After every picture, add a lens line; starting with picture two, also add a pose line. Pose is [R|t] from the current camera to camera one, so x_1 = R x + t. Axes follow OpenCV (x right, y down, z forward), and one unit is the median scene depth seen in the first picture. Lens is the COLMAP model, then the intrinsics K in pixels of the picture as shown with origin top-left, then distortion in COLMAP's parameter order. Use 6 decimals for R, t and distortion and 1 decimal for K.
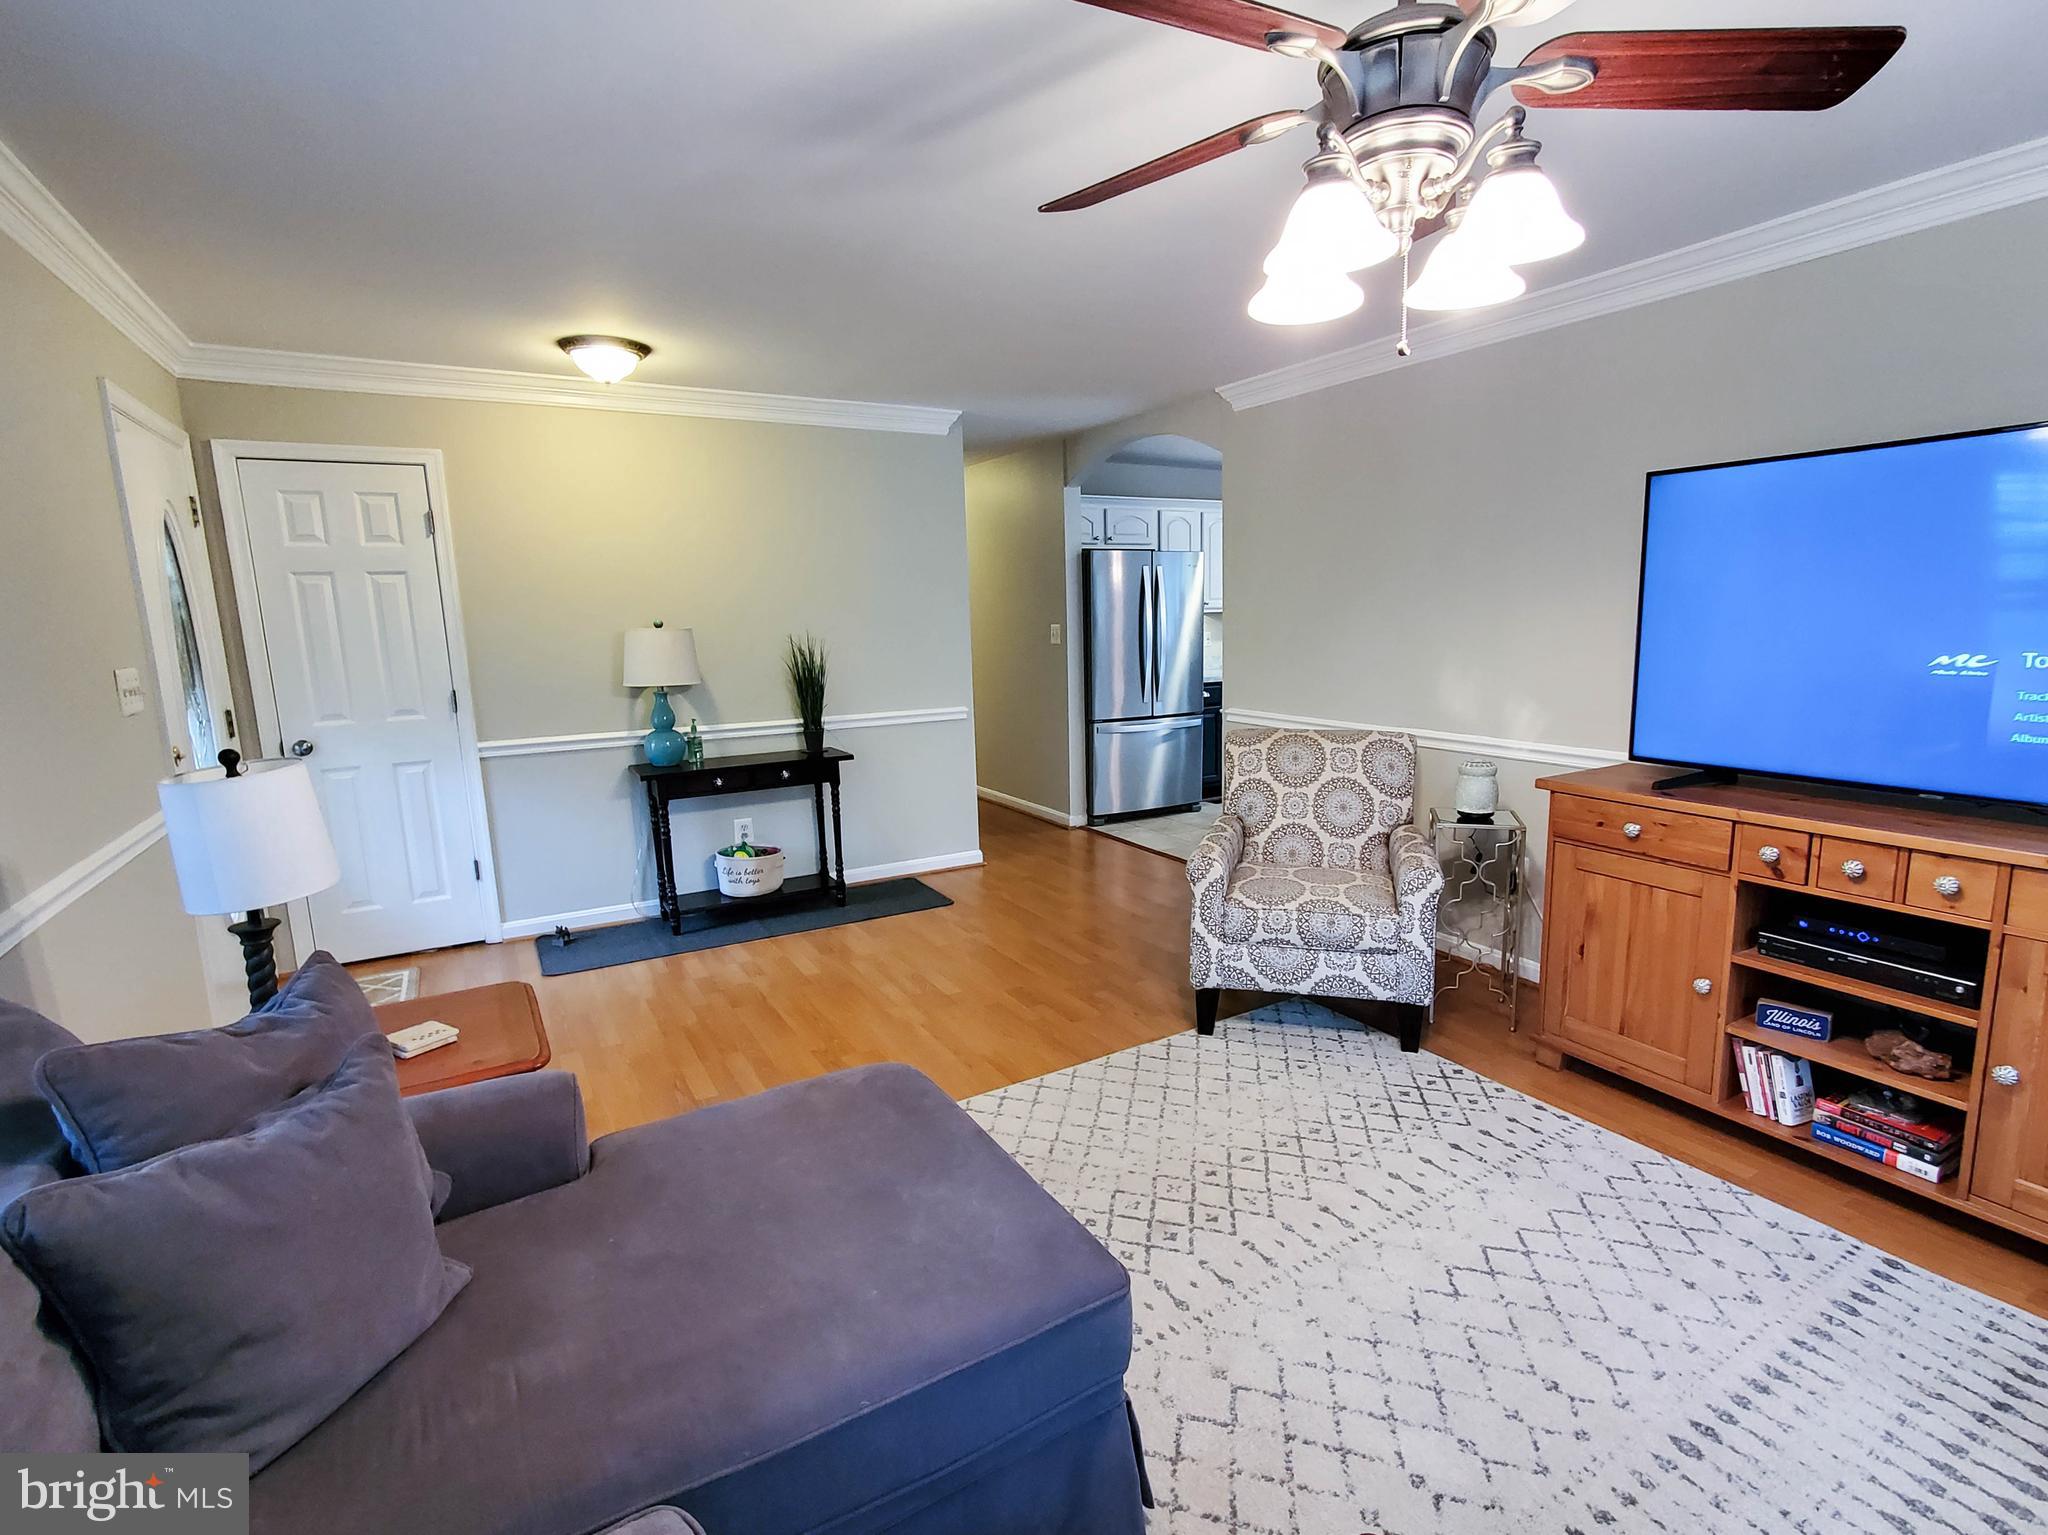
lens RADIAL K [[991.2, 0, 1058.8], [0, 991.2, 773.7], [0, 0, 1]] dist [0.001315, 0.000401]
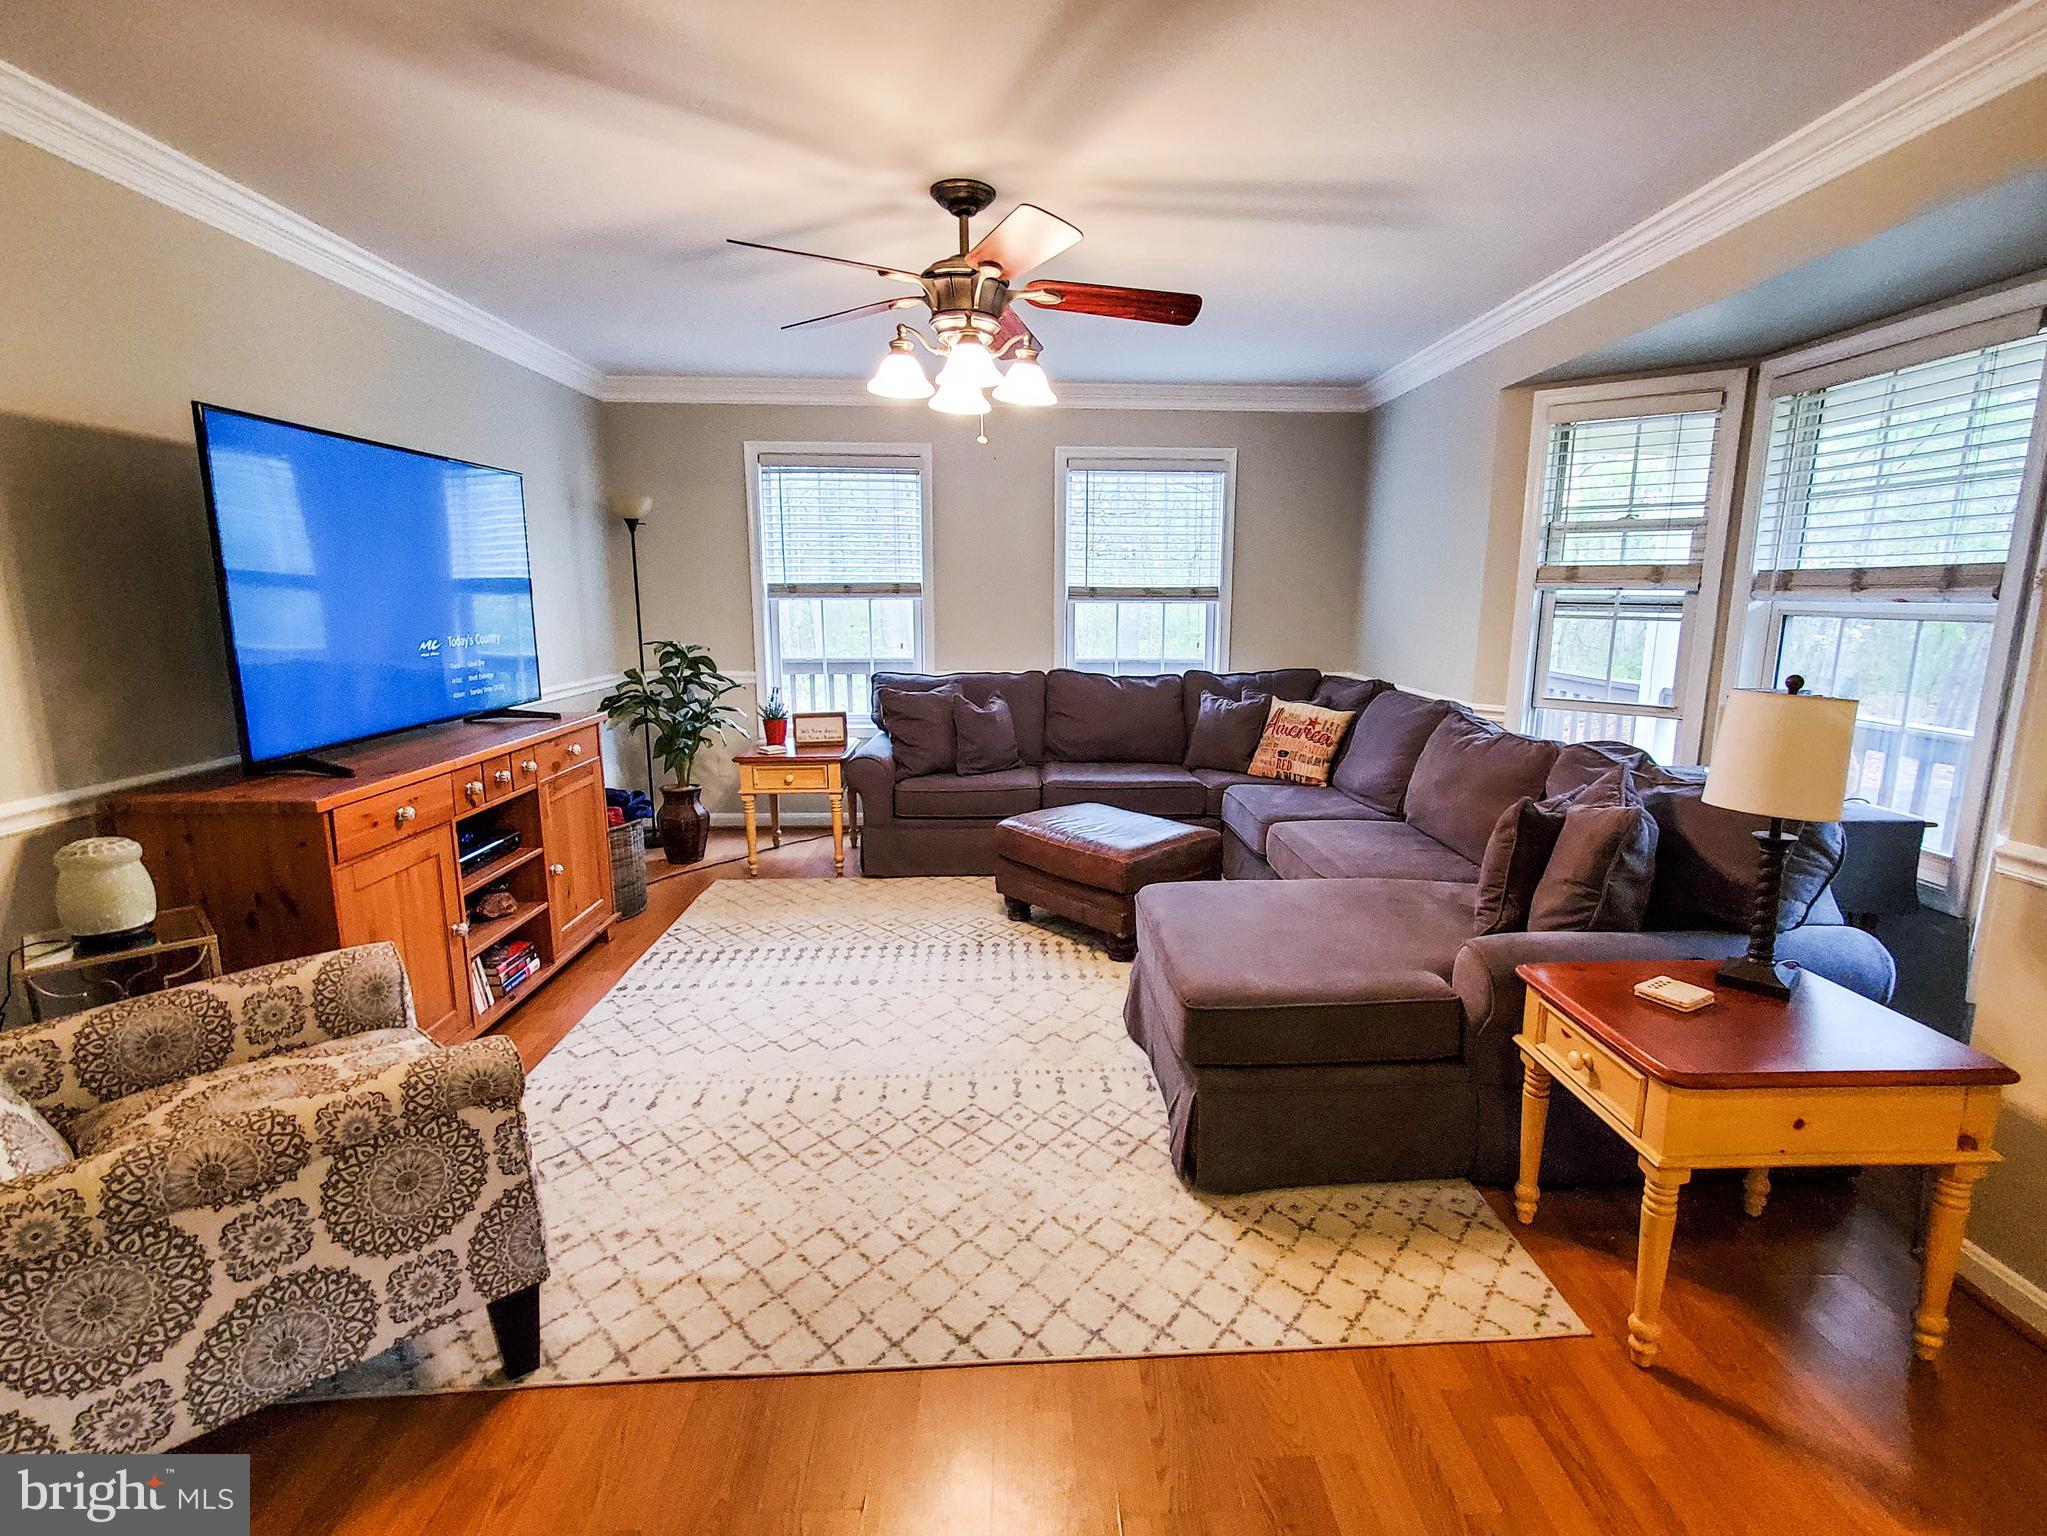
lens RADIAL K [[990.7, 0, 1058.3], [0, 990.7, 774.2], [0, 0, 1]] dist [0.001315, 0.000401]
pose [[-0.881443, -0.070649, 0.466976, -0.483332], [0.090677, 0.945039, 0.314133, -0.261642], [-0.463504, 0.319234, -0.826591, 1.774887]]
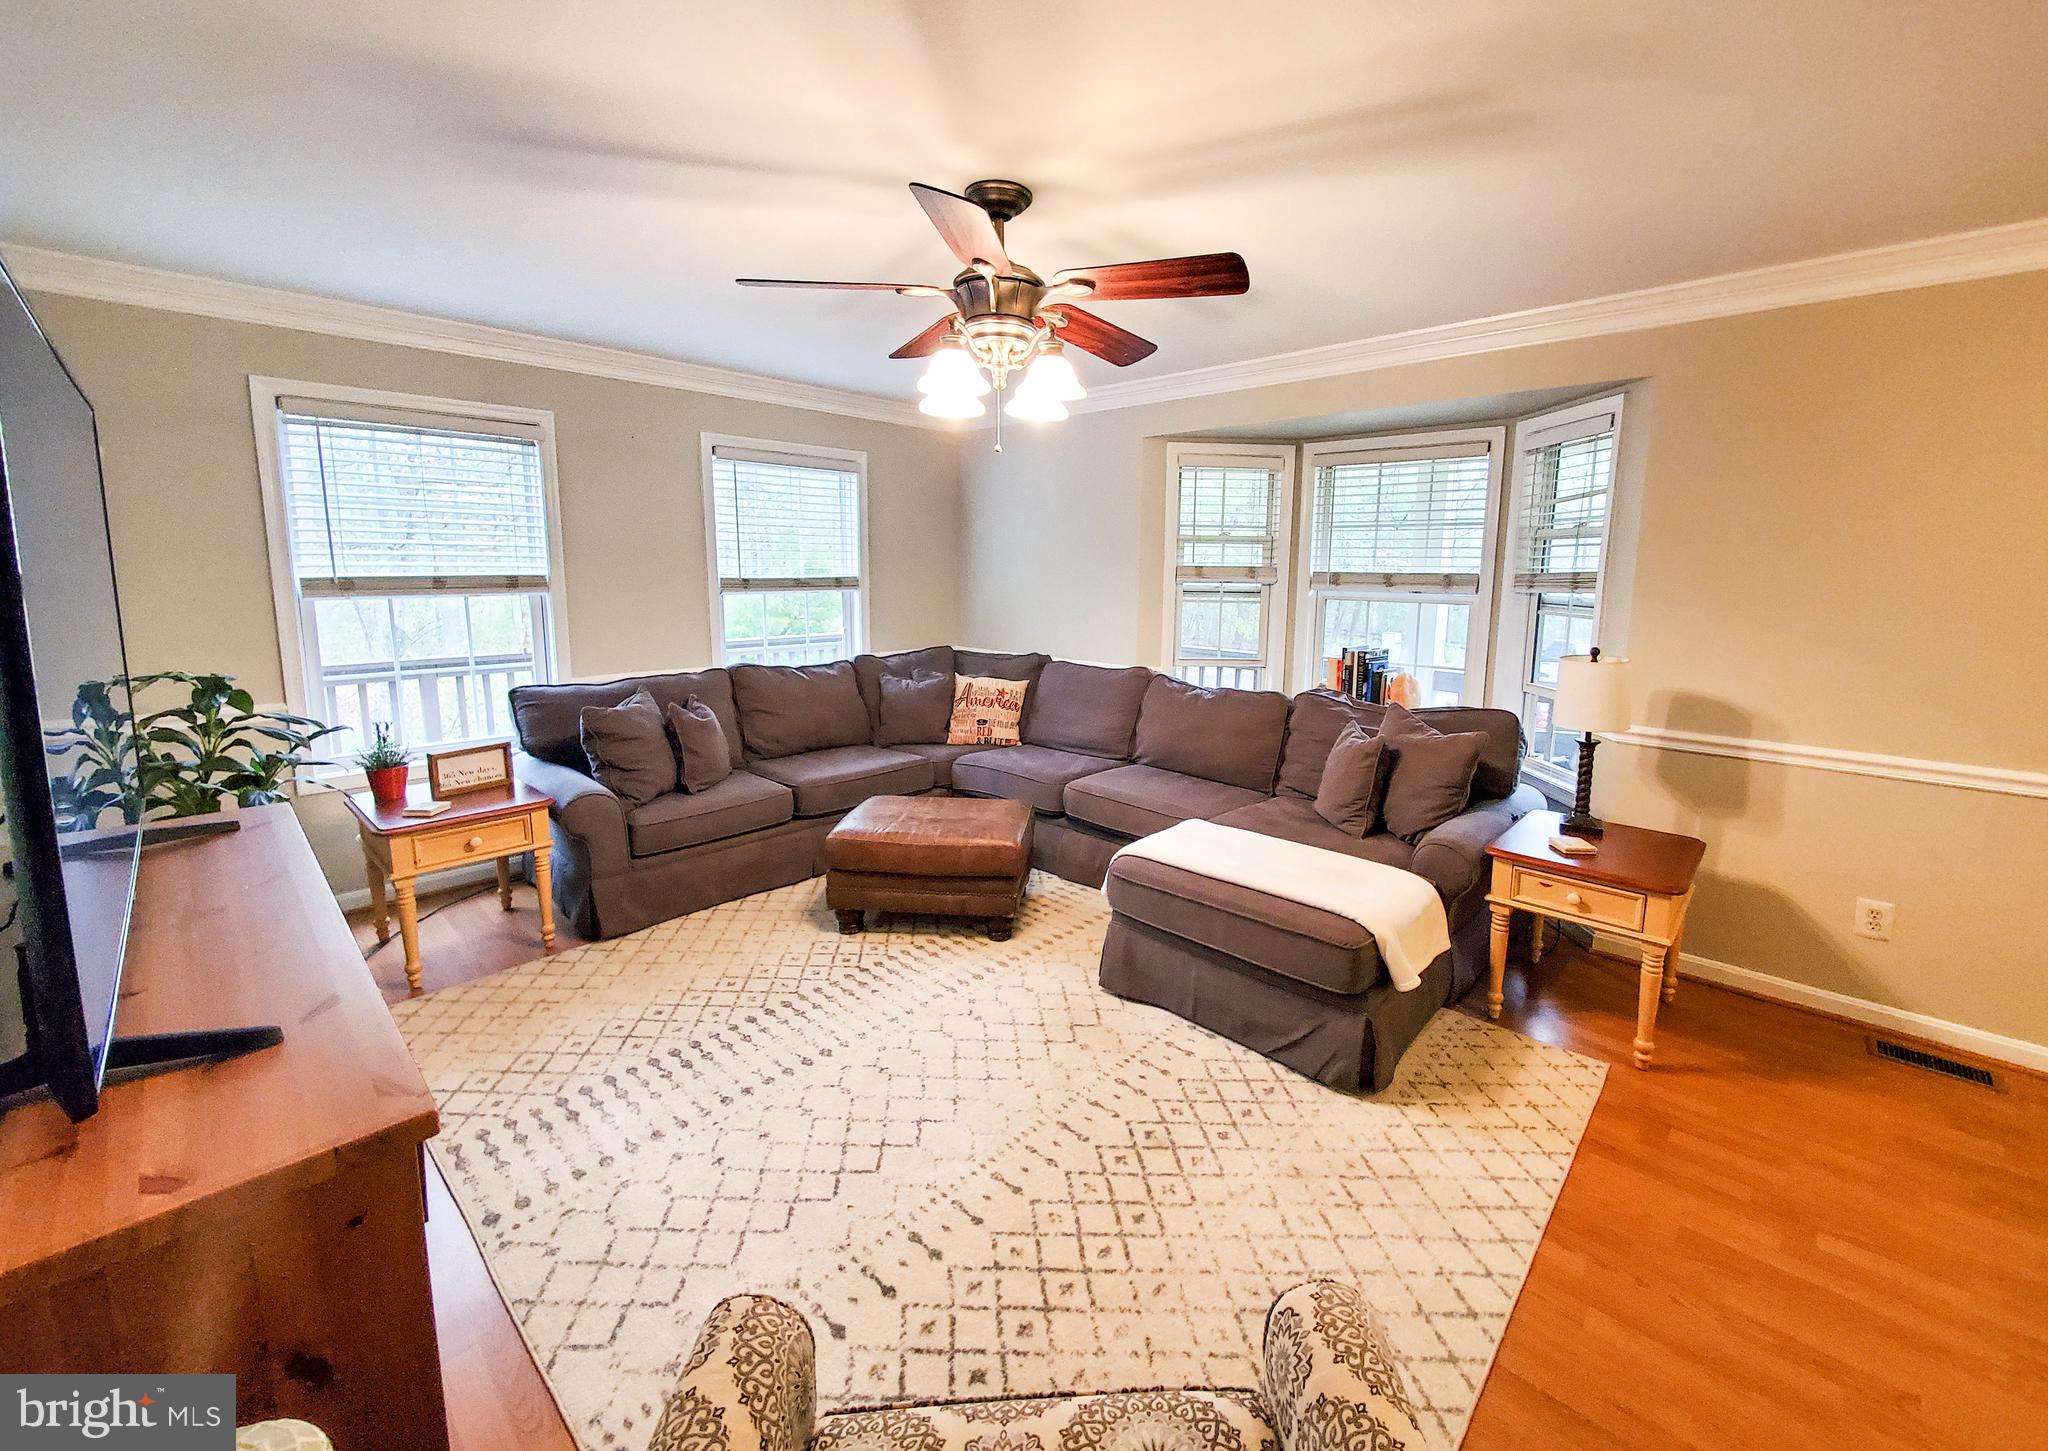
lens RADIAL K [[825.6, 0, 1064.6], [0, 825.6, 680.6], [0, 0, 1]] dist [0.000057, -0.000209]
pose [[-0.958999, 0.051072, -0.278768, 0.444262], [-0.036006, 0.953703, 0.298588, -0.310011], [0.281112, 0.296383, -0.912761, 1.683464]]
